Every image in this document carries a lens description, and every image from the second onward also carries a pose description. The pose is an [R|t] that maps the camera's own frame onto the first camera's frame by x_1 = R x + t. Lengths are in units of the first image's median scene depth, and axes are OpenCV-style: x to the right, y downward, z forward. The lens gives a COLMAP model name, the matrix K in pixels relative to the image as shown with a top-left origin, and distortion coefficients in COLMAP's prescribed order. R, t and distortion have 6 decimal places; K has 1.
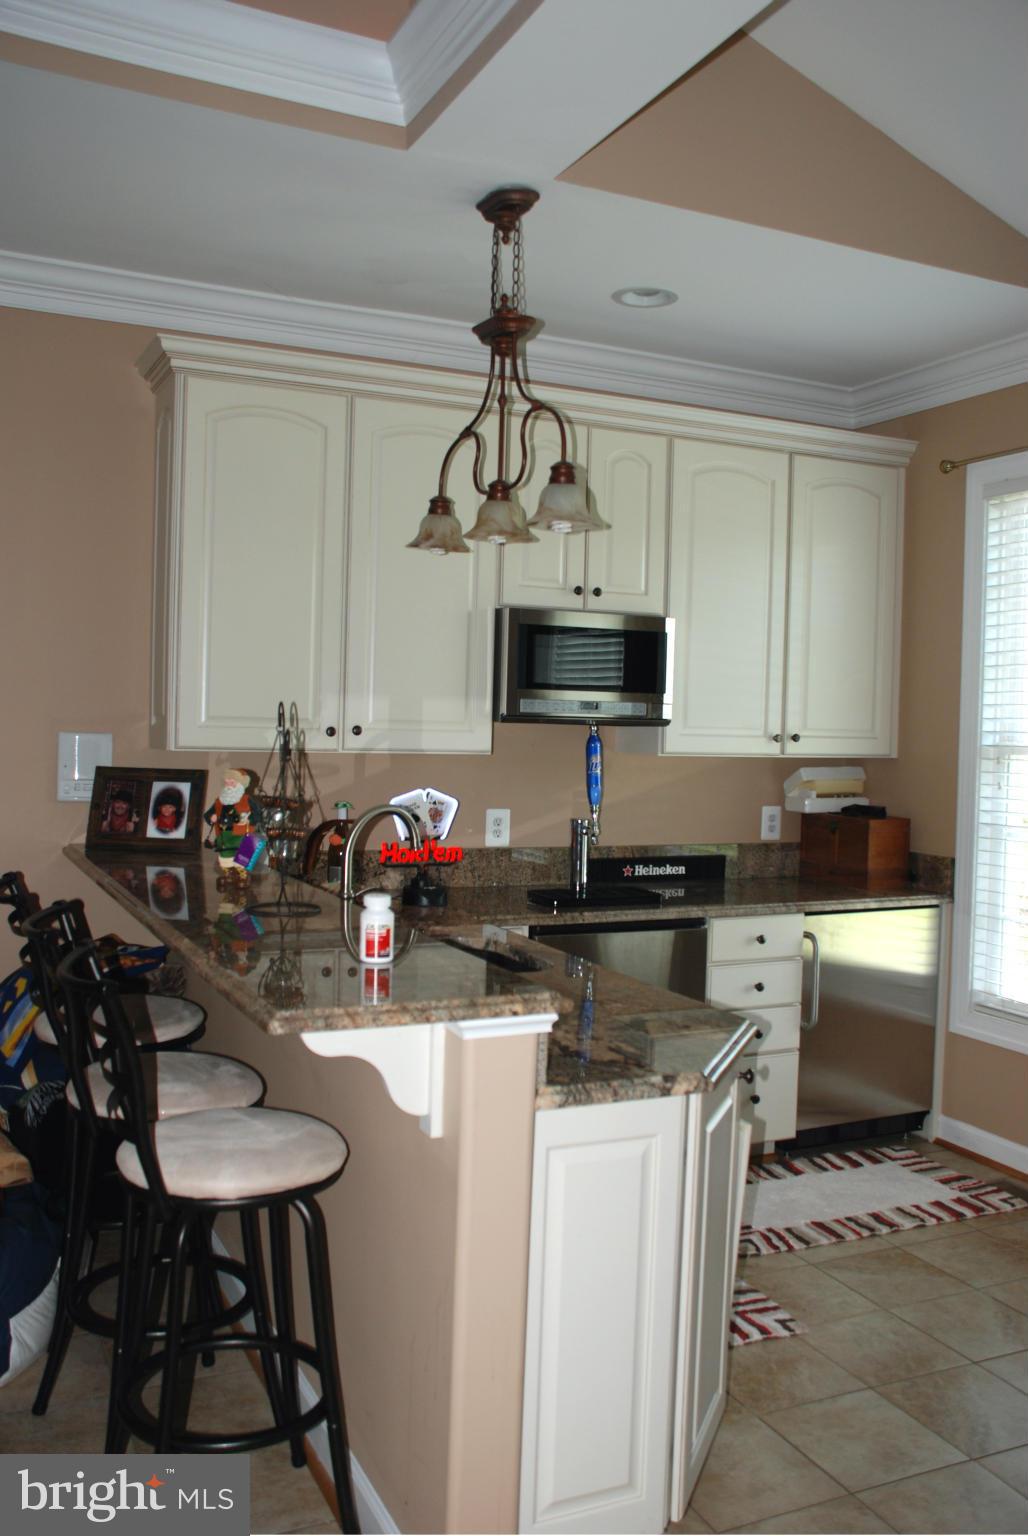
lens RADIAL K [[1357.5, 0, 515.3], [0, 1357.5, 748.1], [0, 0, 1]] dist [-0.057768, 0.002181]
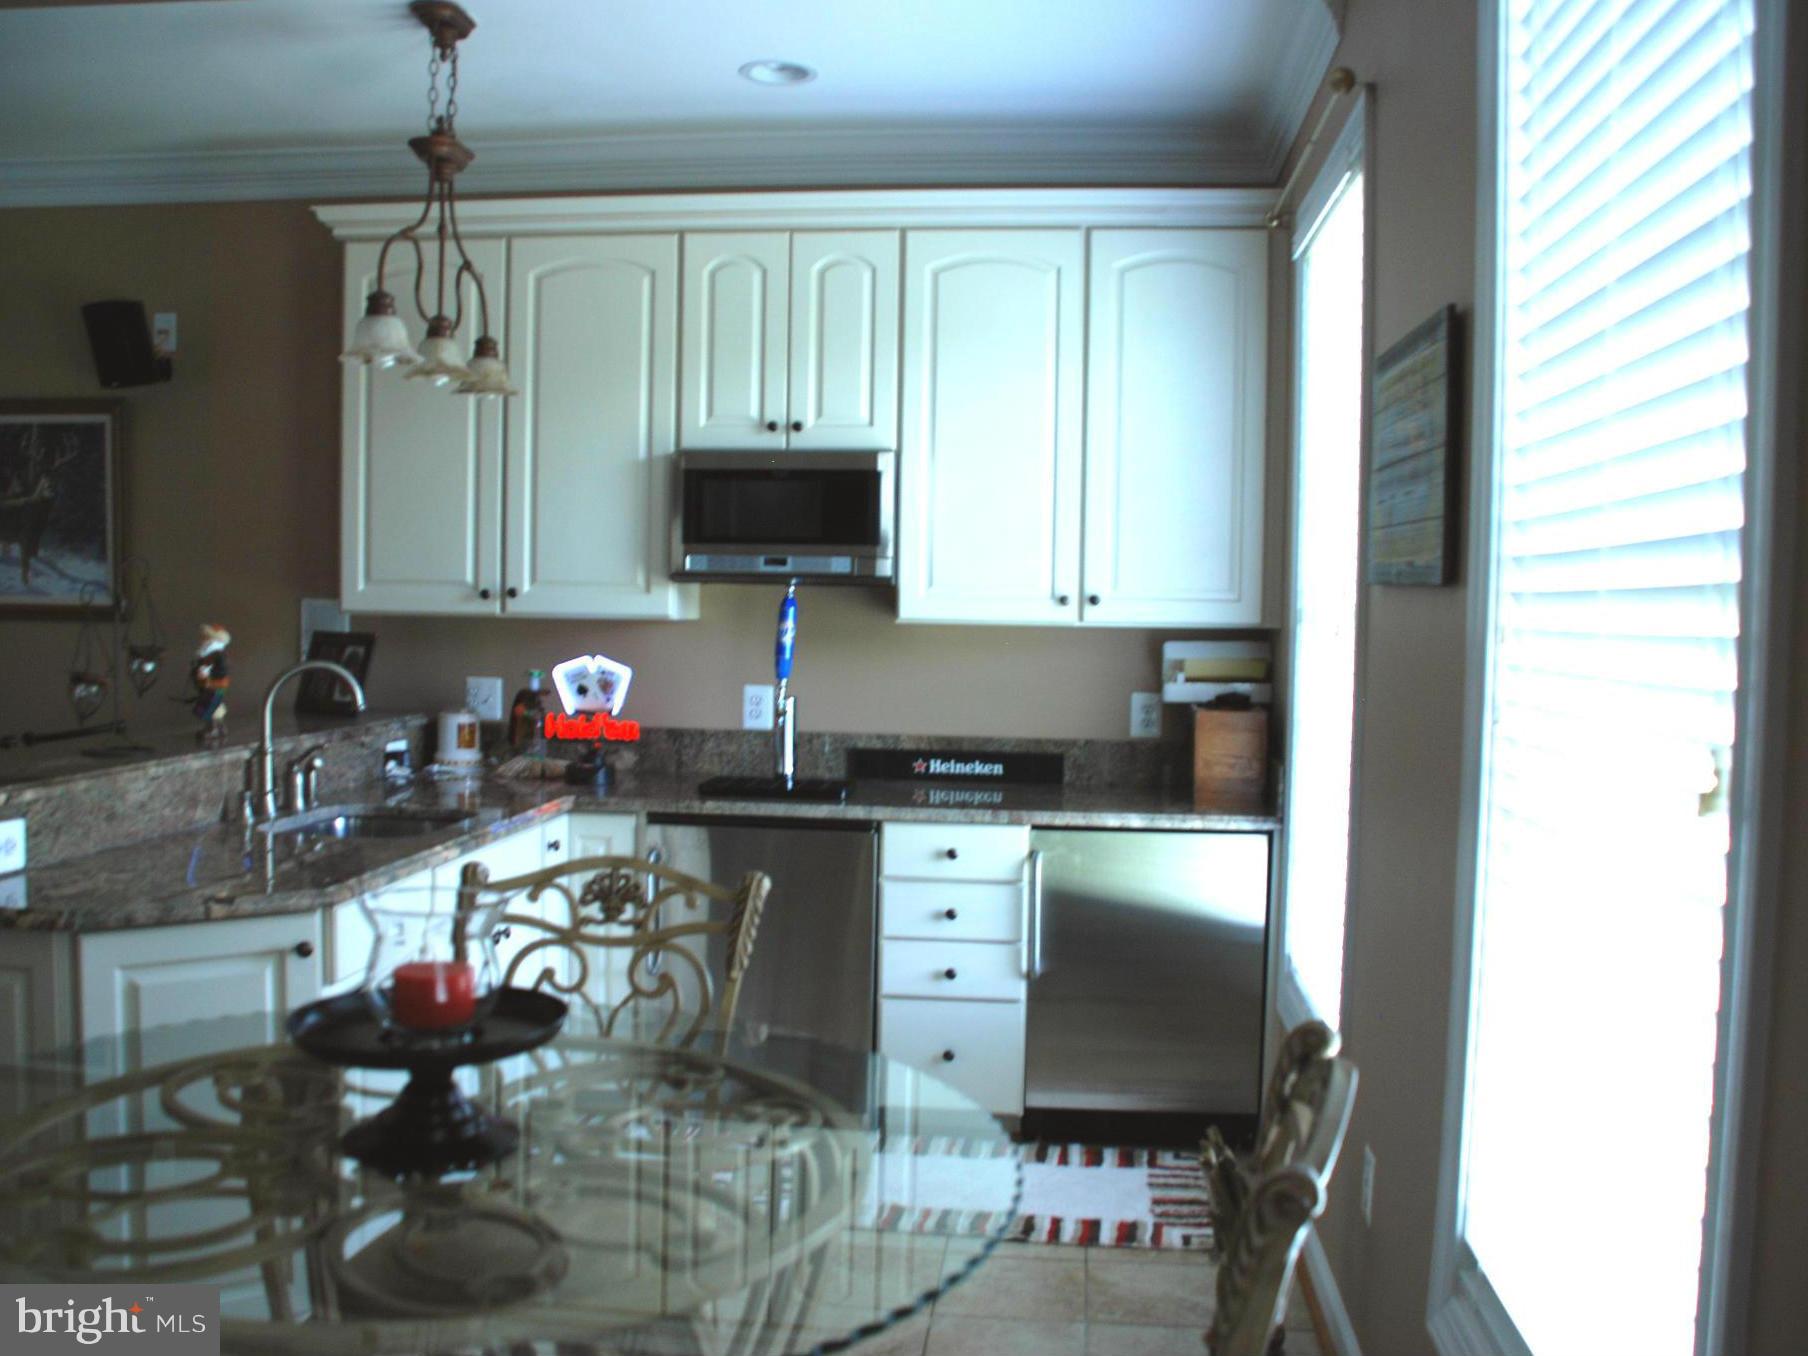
lens RADIAL K [[1573.6, 0, 904.0], [0, 1573.6, 678.0], [0, 0, 1]] dist [-0.162034, 0.109092]
pose [[0.842885, 0.012224, -0.537956, 0.633921], [-0.006567, 0.999901, 0.012430, 0.028040], [0.538054, -0.006944, 0.842882, 0.214689]]
